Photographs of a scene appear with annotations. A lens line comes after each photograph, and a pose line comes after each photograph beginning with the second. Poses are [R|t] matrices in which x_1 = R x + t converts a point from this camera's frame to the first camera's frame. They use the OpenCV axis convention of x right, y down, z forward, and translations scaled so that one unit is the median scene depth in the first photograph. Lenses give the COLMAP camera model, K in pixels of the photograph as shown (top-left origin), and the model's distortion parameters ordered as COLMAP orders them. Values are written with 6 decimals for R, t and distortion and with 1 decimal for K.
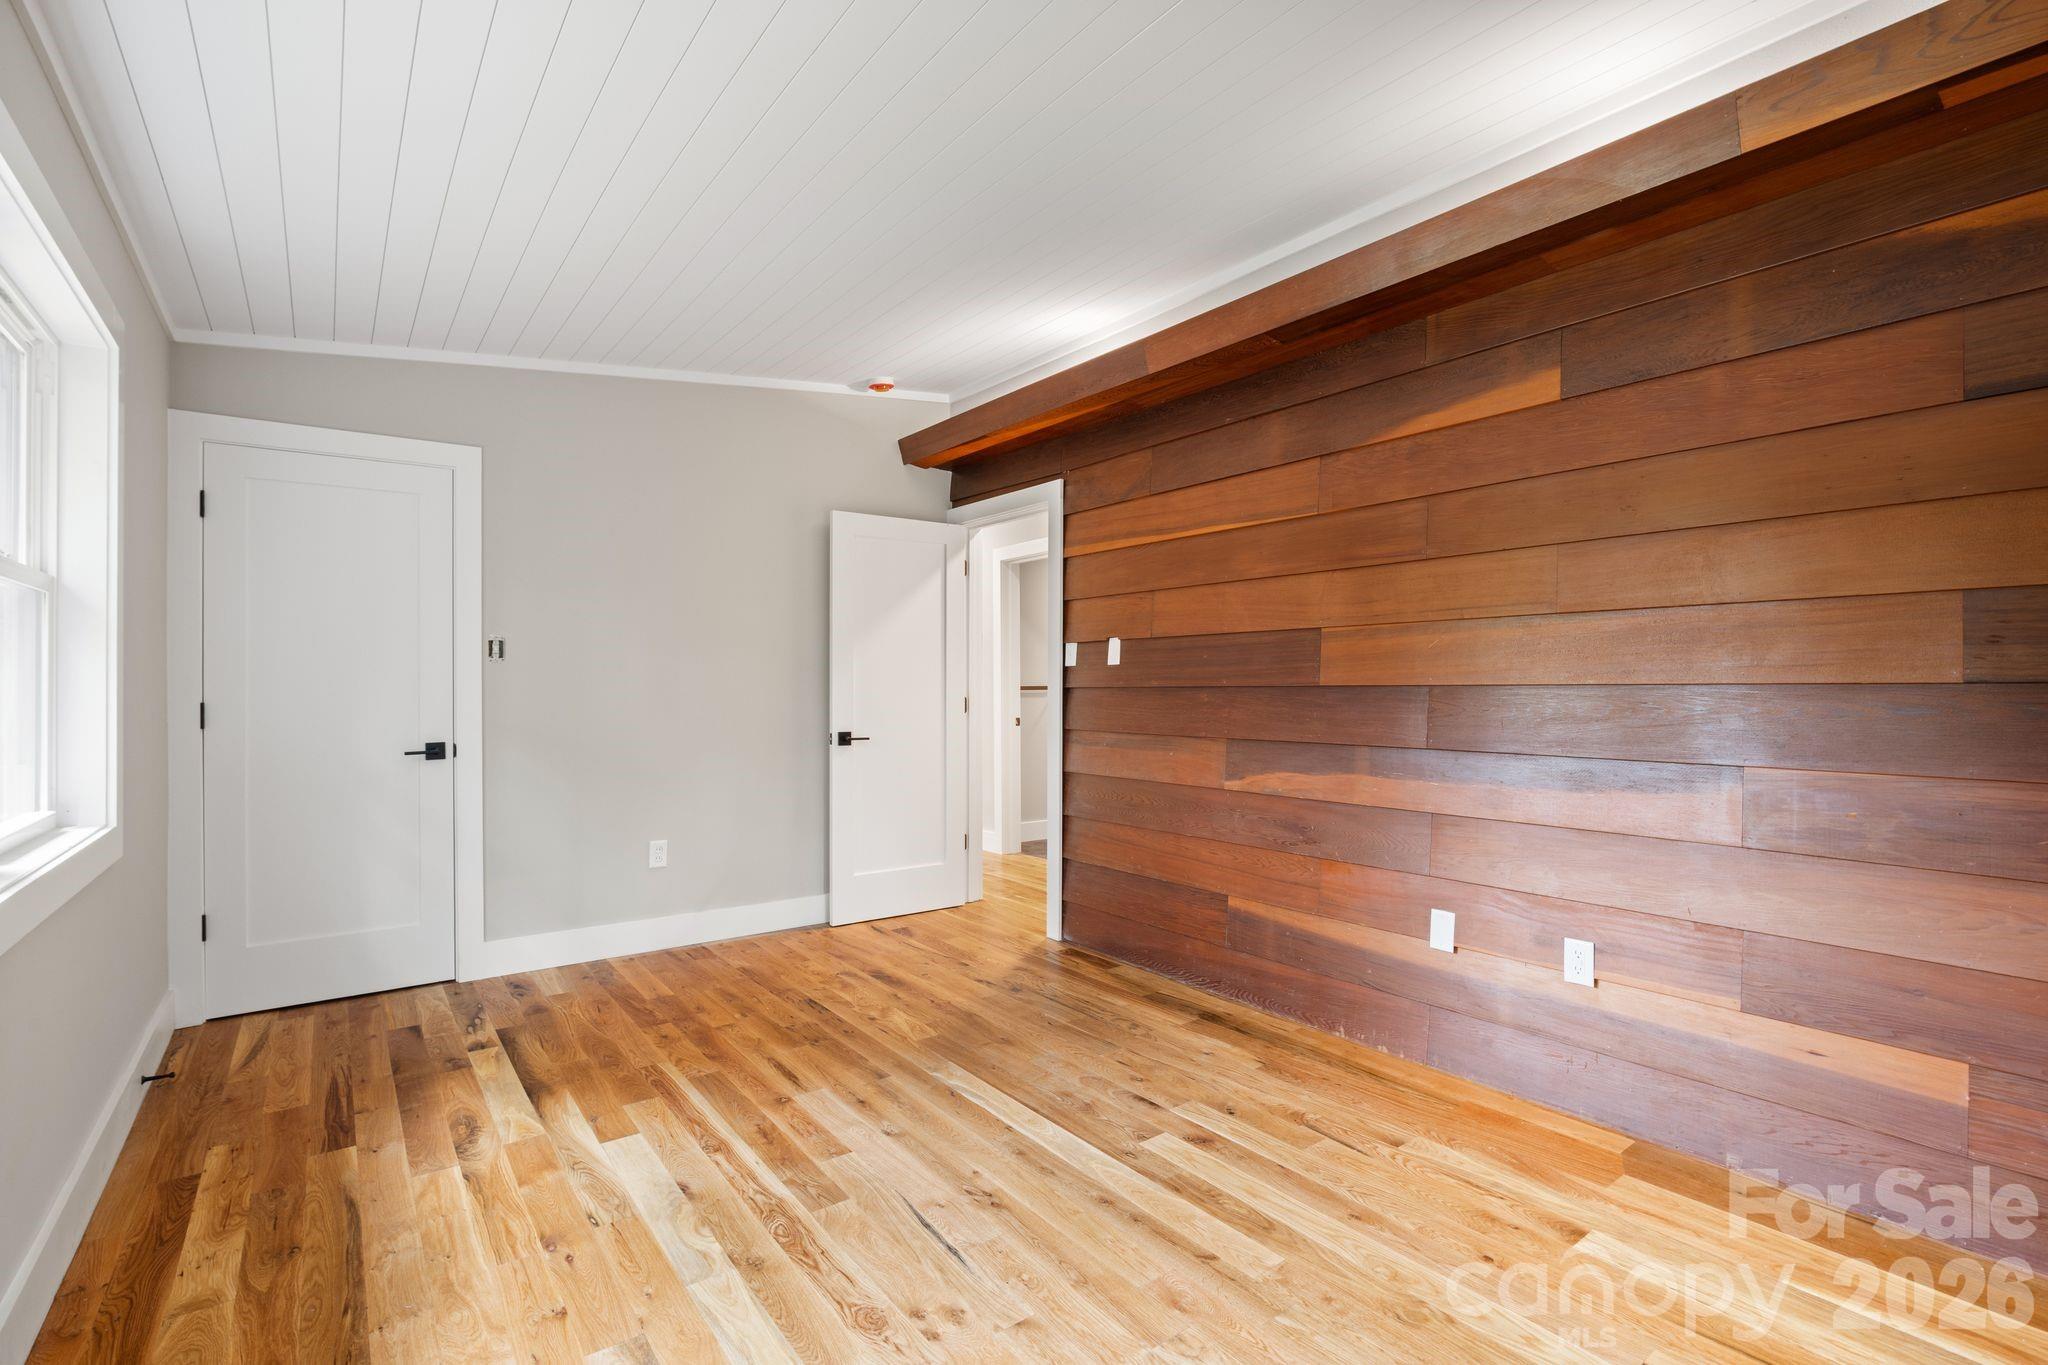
lens RADIAL K [[941.8, 0, 1024.2], [0, 941.8, 685.0], [0, 0, 1]] dist [-0.000309, -0.000023]
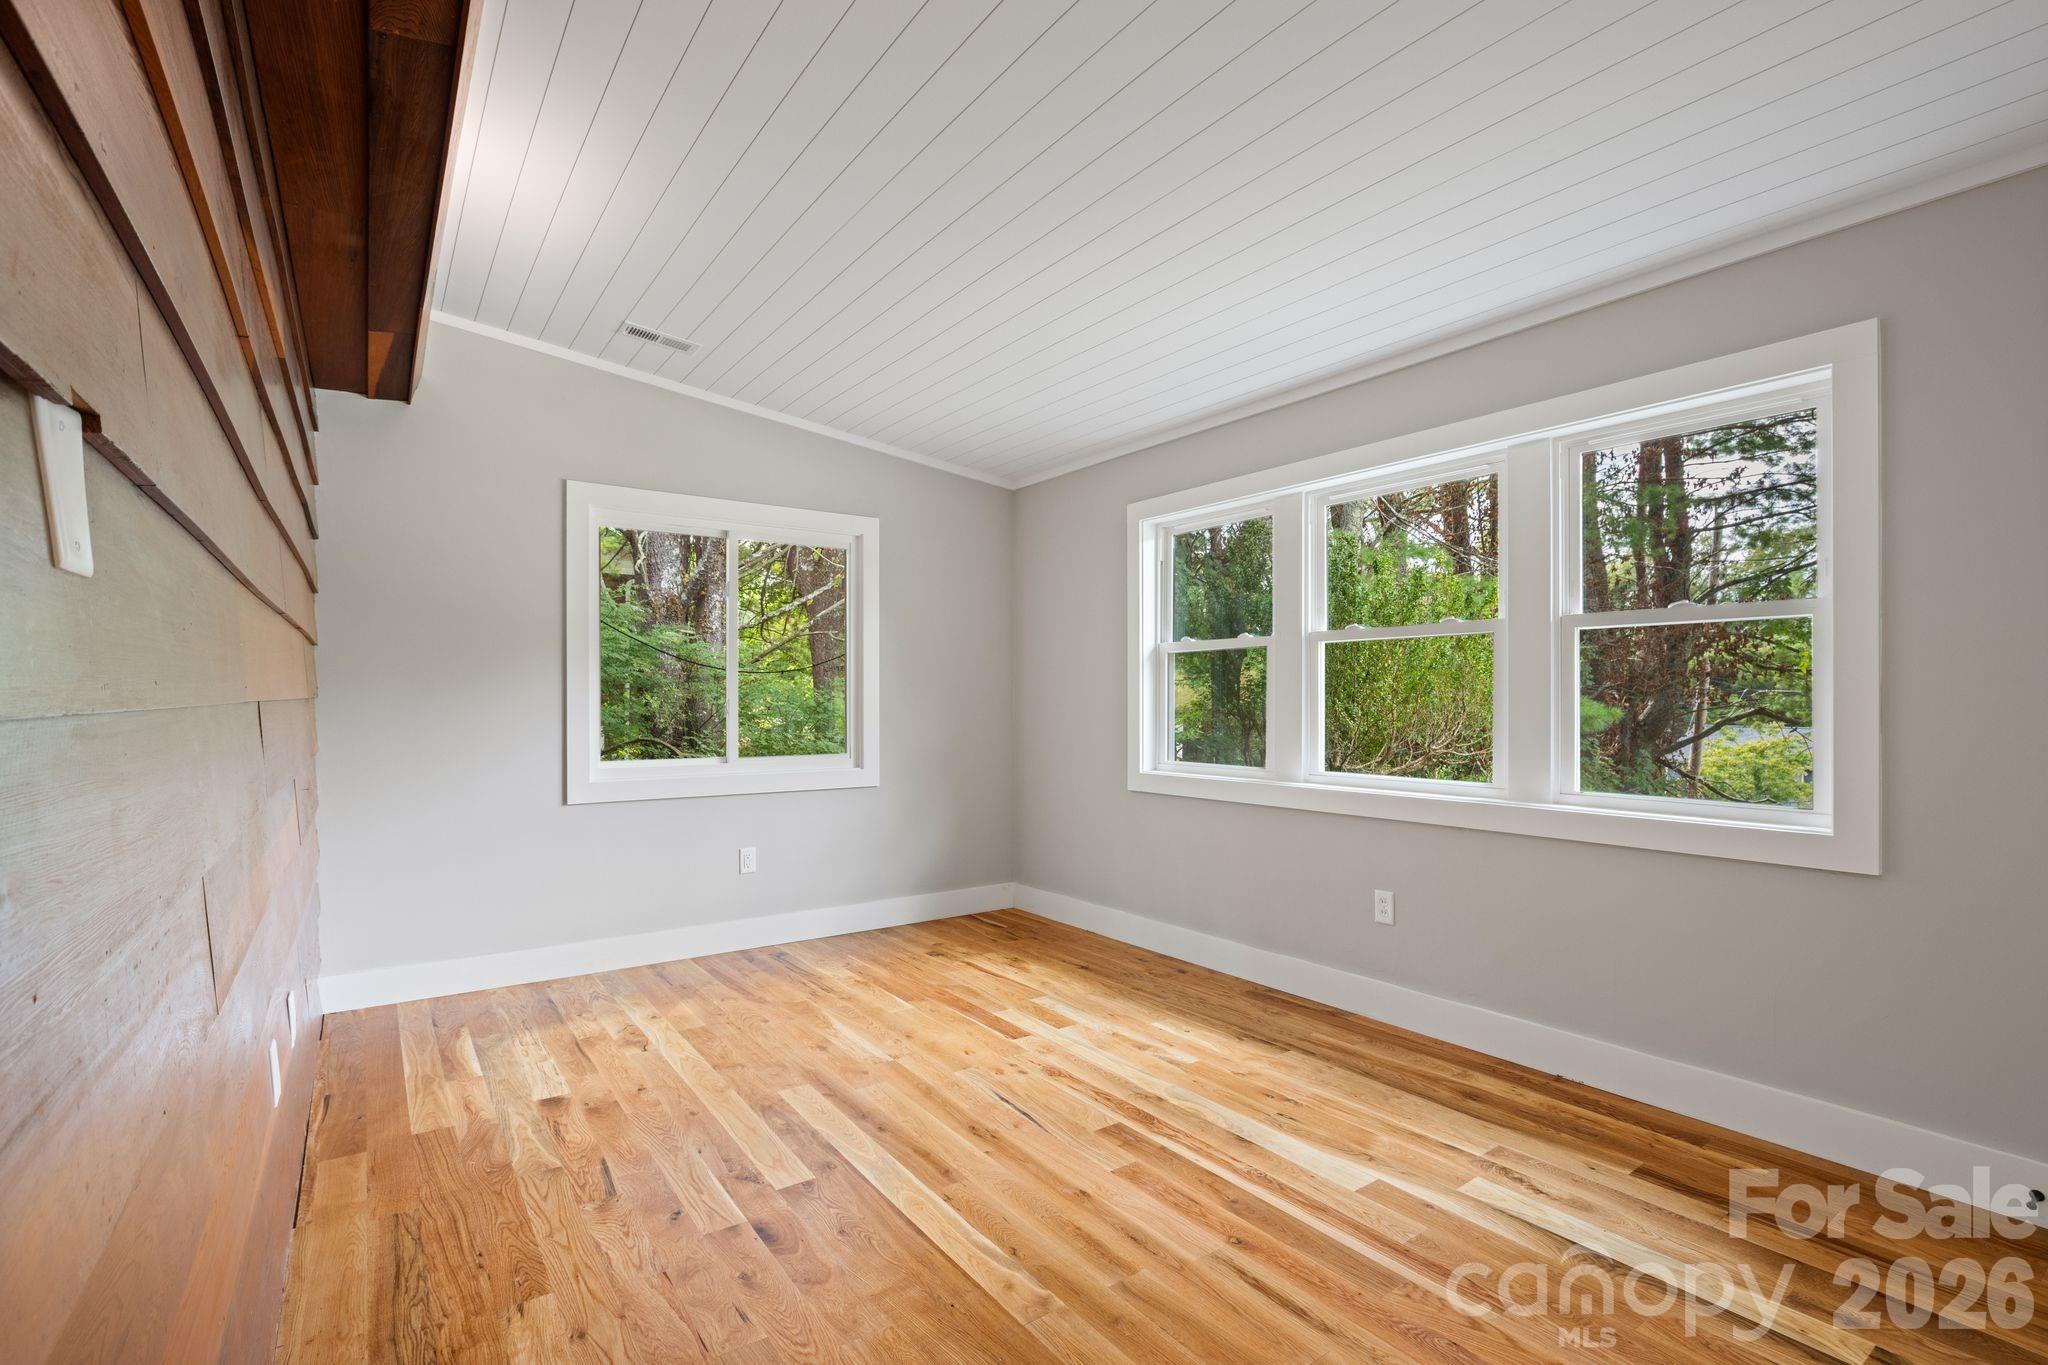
lens RADIAL K [[941.8, 0, 1024.0], [0, 941.8, 690.4], [0, 0, 1]] dist [-0.000309, -0.000023]
pose [[-0.999616, 0.002425, 0.027607, -0.118954], [0.002206, 0.999966, -0.007946, -0.000371], [-0.027626, -0.007882, -0.999587, 1.978503]]
